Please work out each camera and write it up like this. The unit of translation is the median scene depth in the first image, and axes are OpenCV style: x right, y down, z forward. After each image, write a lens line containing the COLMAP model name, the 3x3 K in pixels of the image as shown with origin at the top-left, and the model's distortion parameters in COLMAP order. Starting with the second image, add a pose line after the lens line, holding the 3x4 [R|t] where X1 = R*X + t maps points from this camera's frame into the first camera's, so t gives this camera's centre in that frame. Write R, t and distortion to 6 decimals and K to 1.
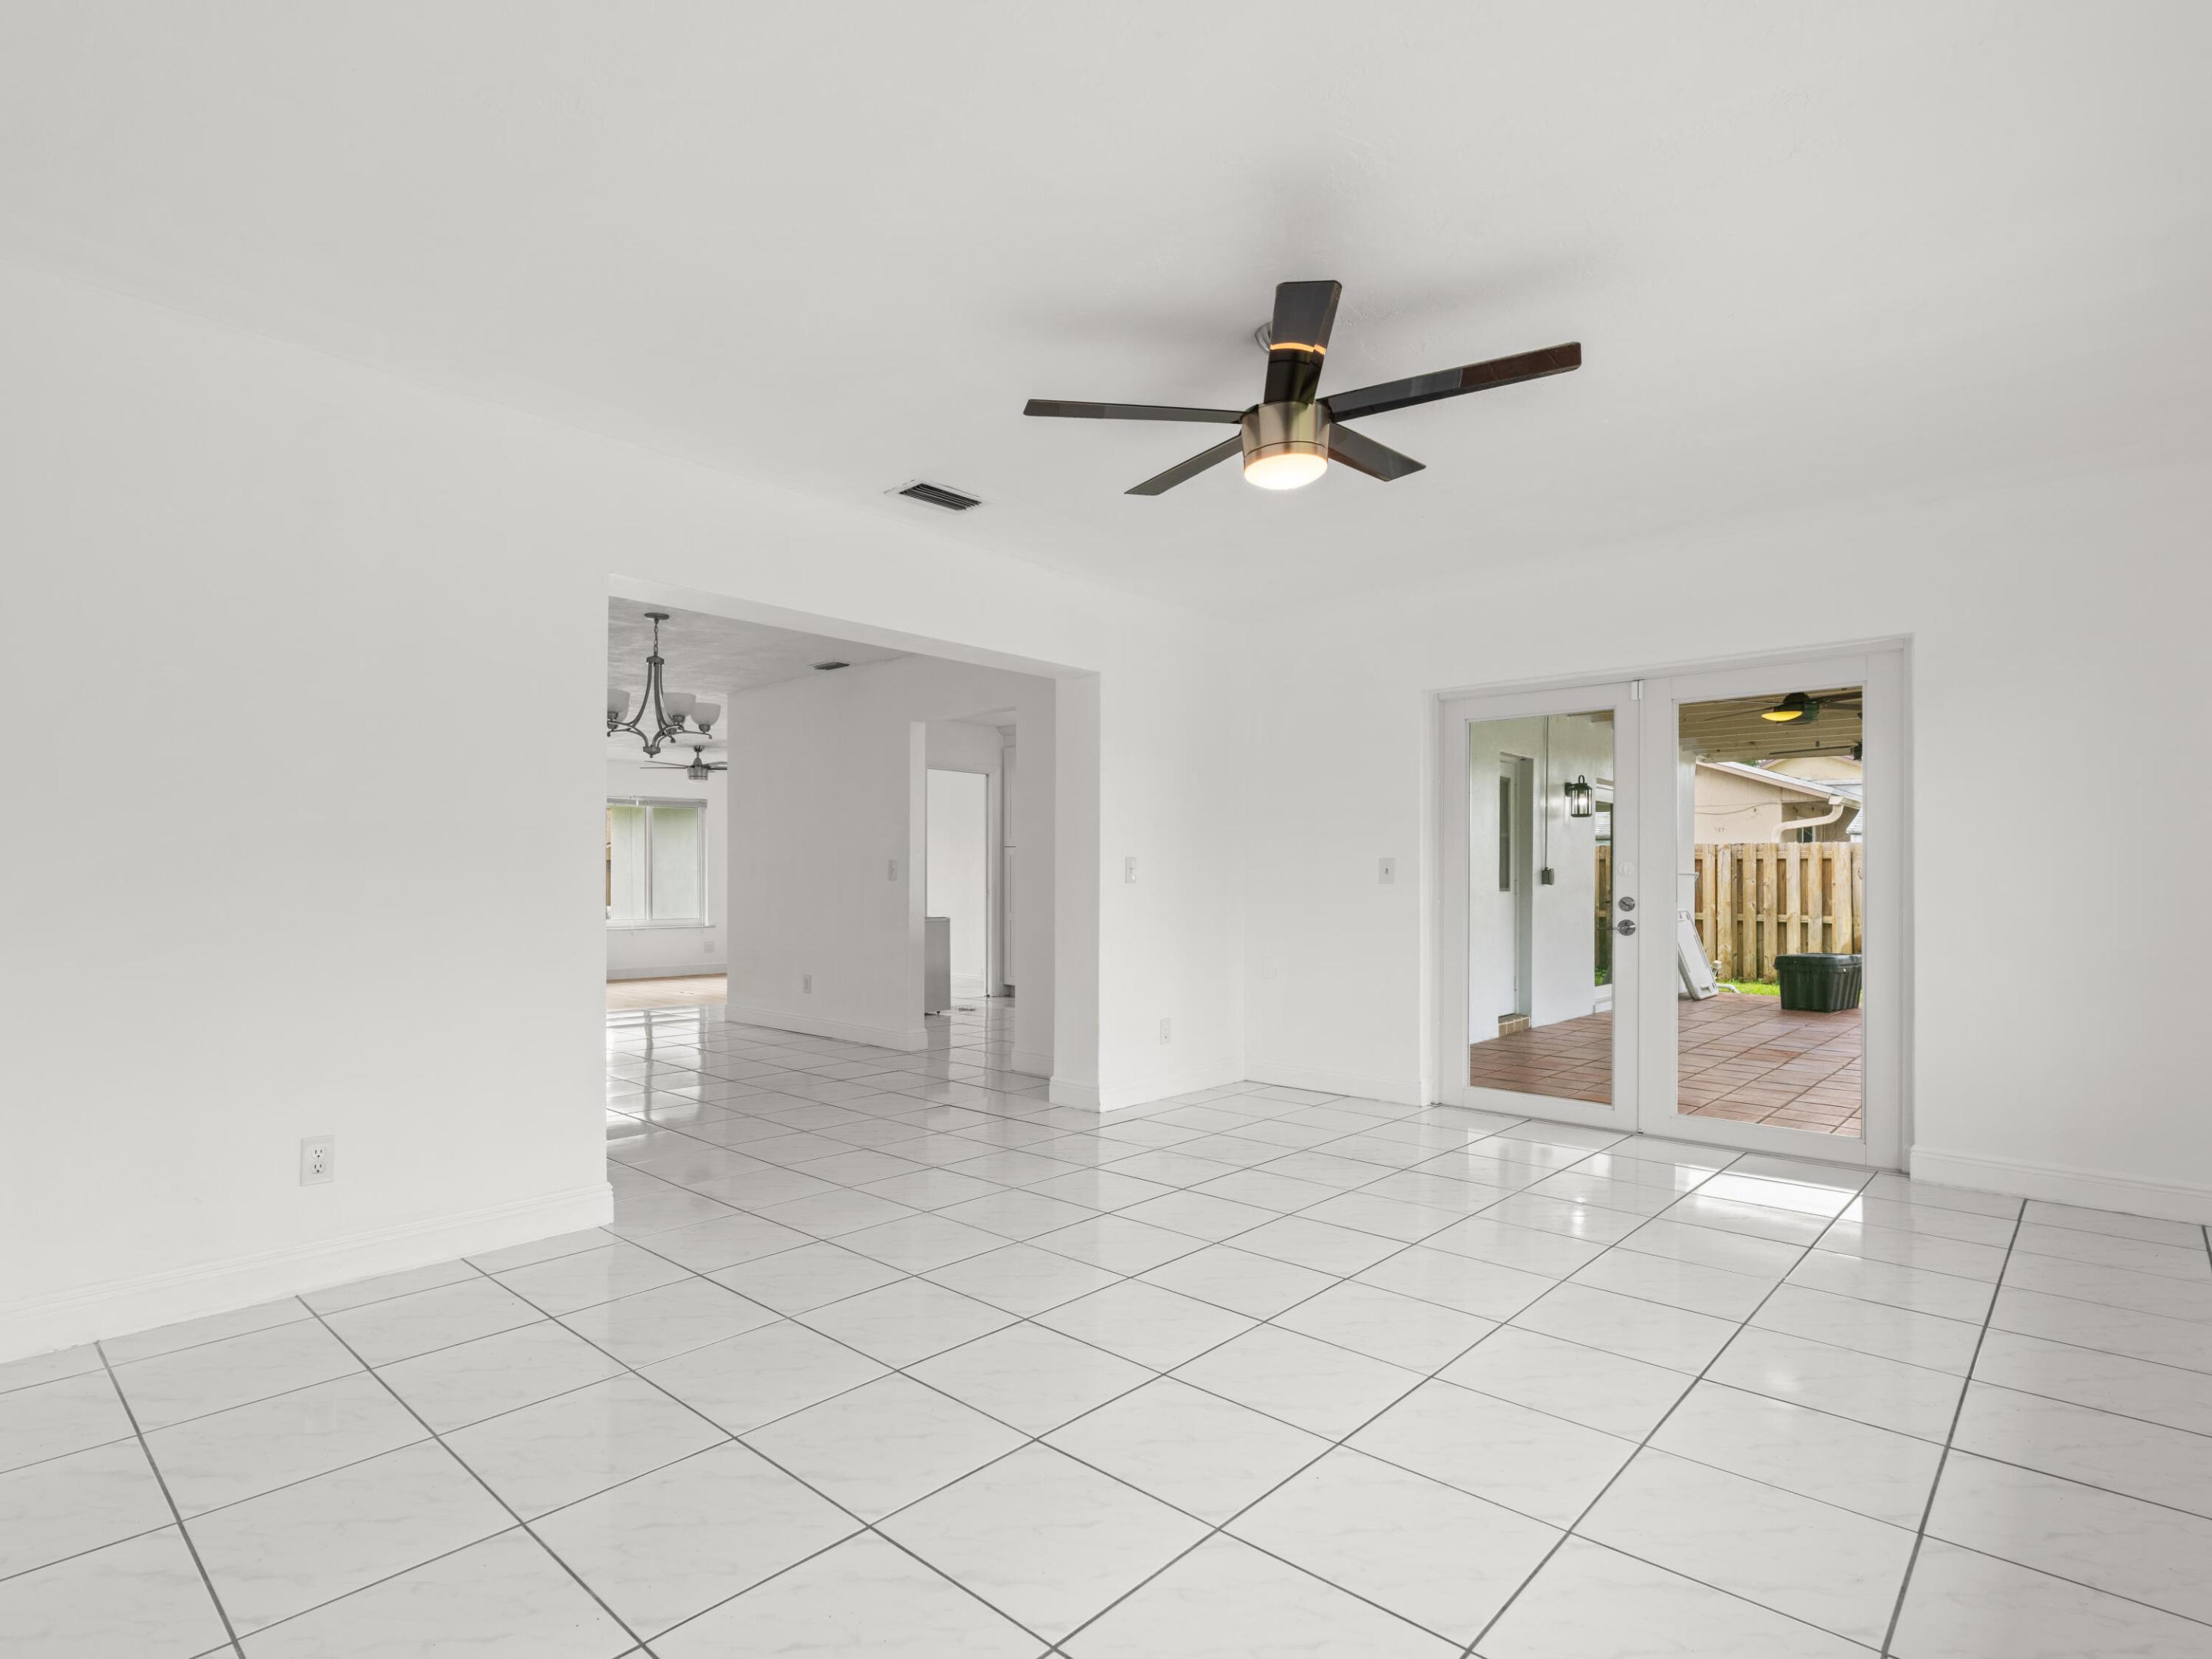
lens RADIAL K [[1225.1, 0, 1103.7], [0, 1225.1, 845.2], [0, 0, 1]] dist [-0.011462, 0.000165]
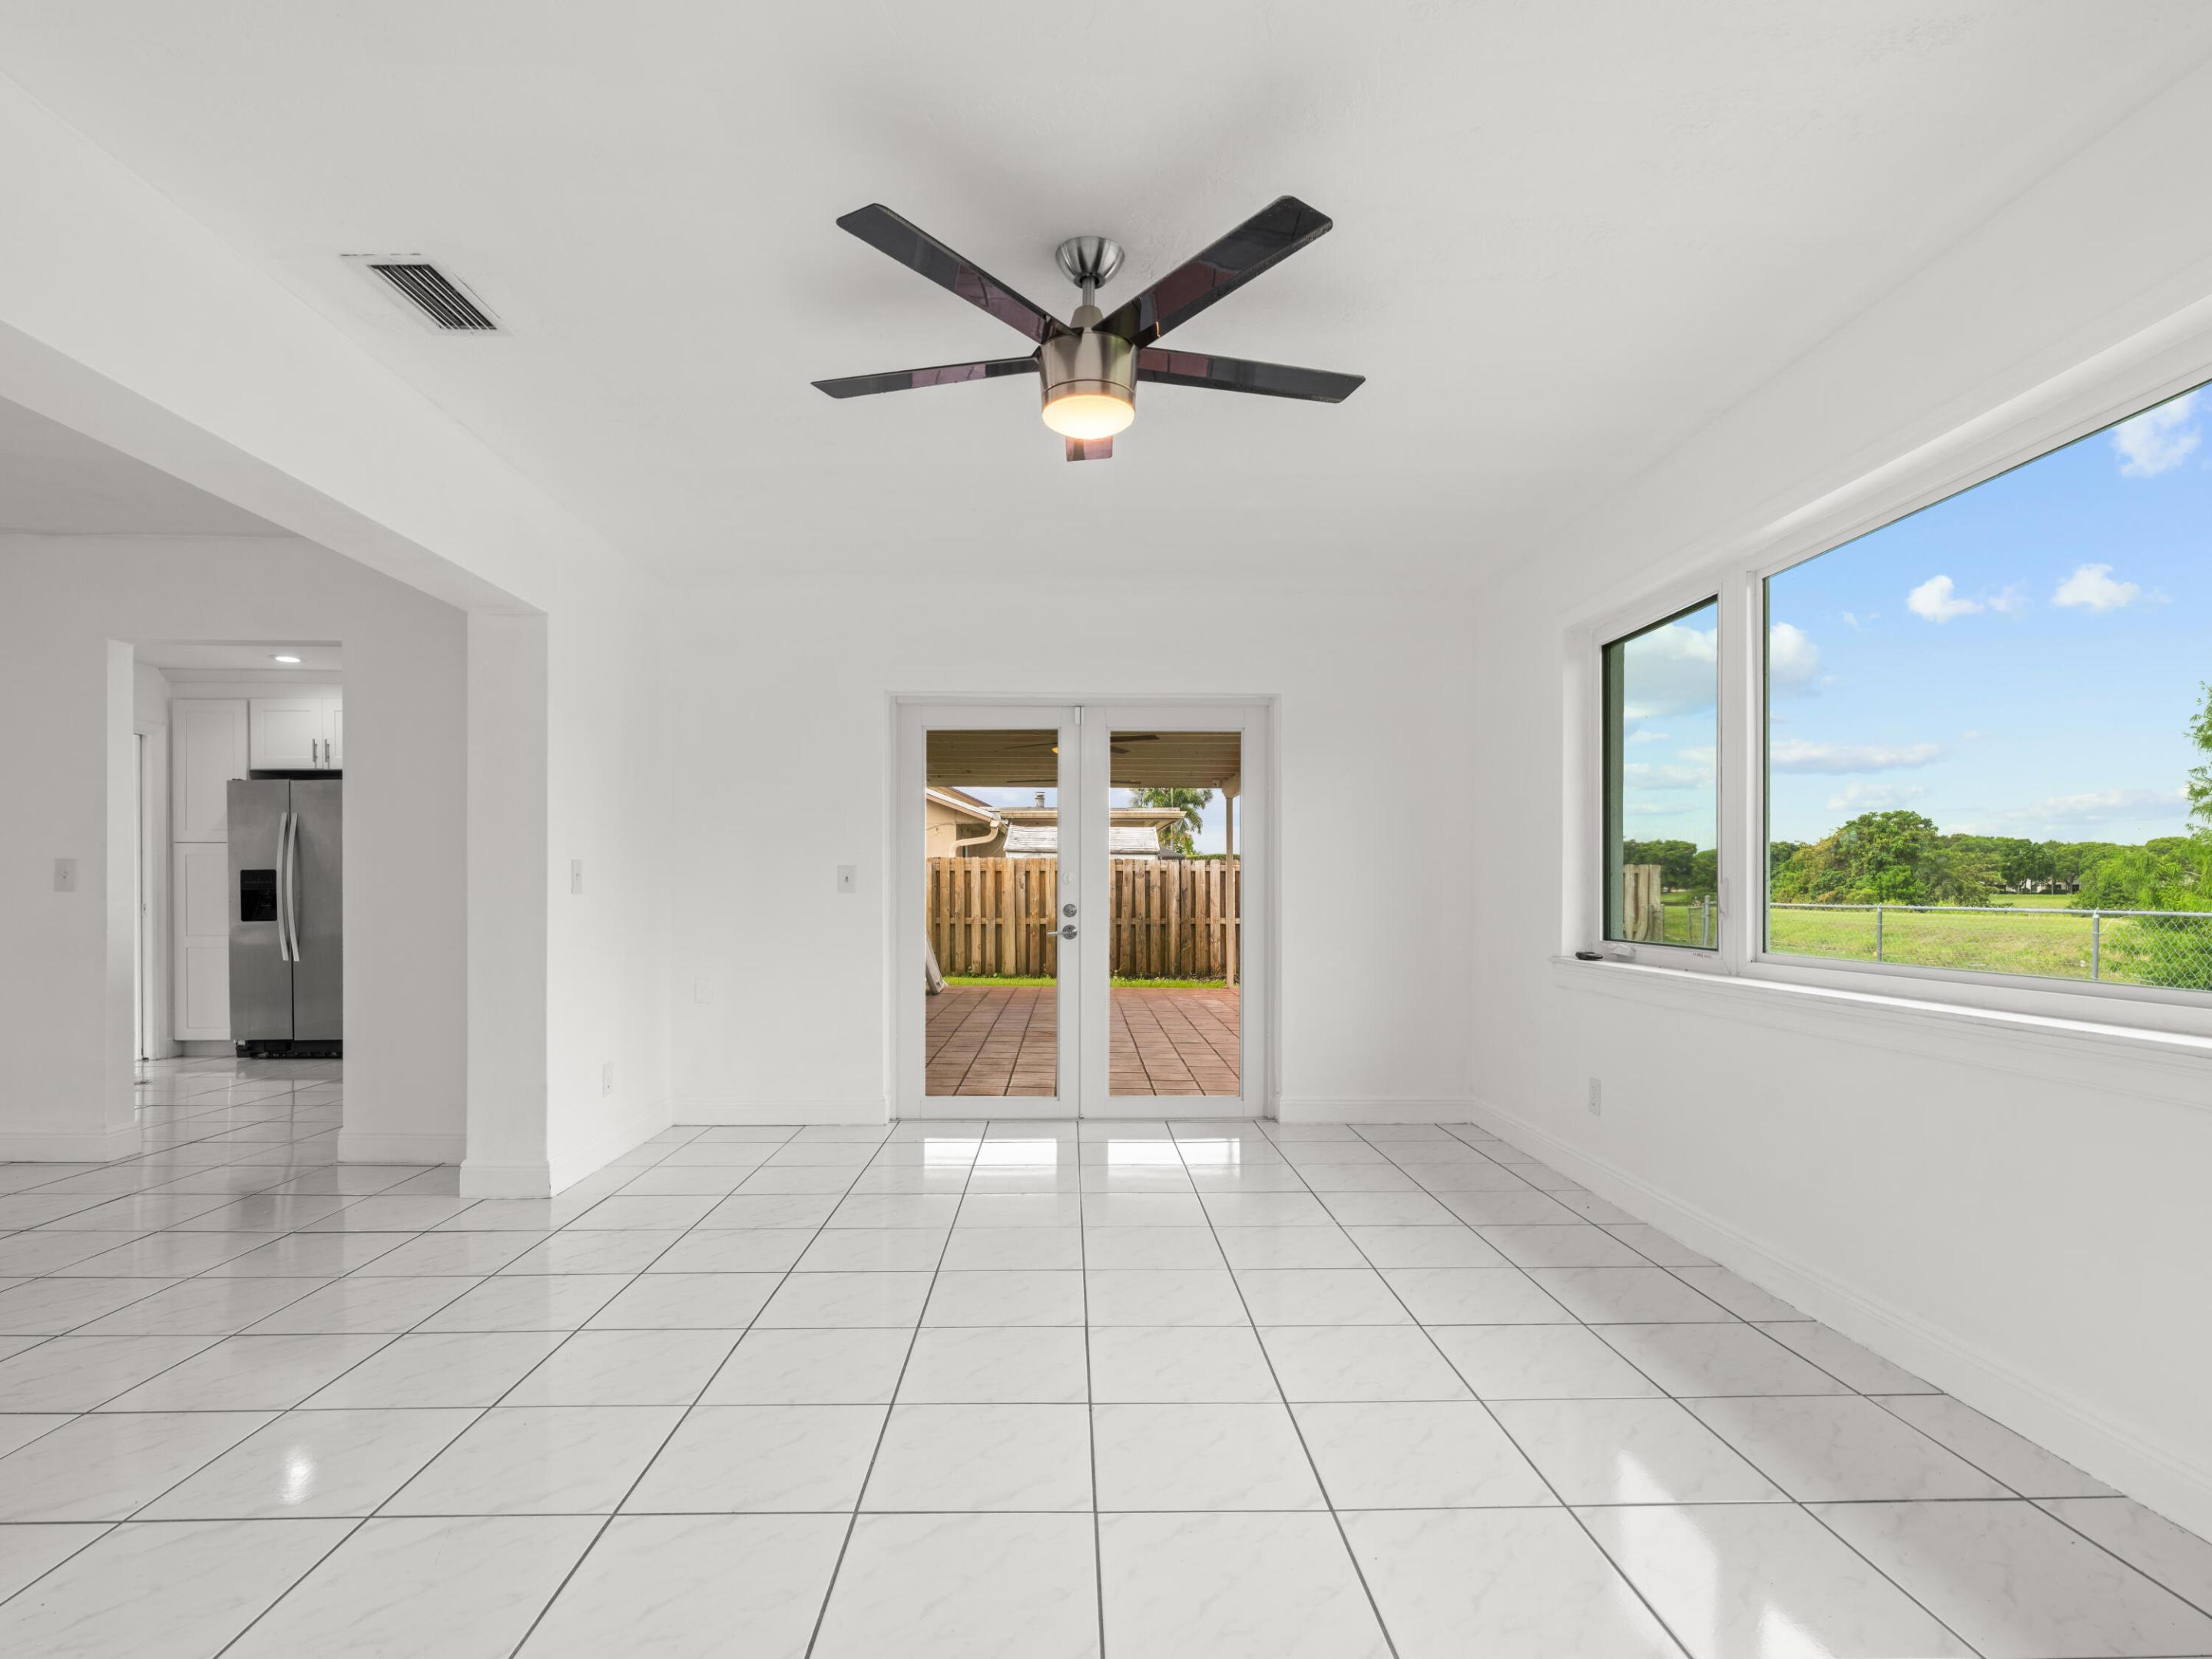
lens RADIAL K [[1120.4, 0, 1187.2], [0, 1120.4, 874.7], [0, 0, 1]] dist [-0.003943, 0.001102]
pose [[0.690367, 0.007133, 0.723424, -0.212305], [-0.018410, 0.999801, 0.007711, 0.006331], [-0.723225, -0.018642, 0.690361, 0.223999]]
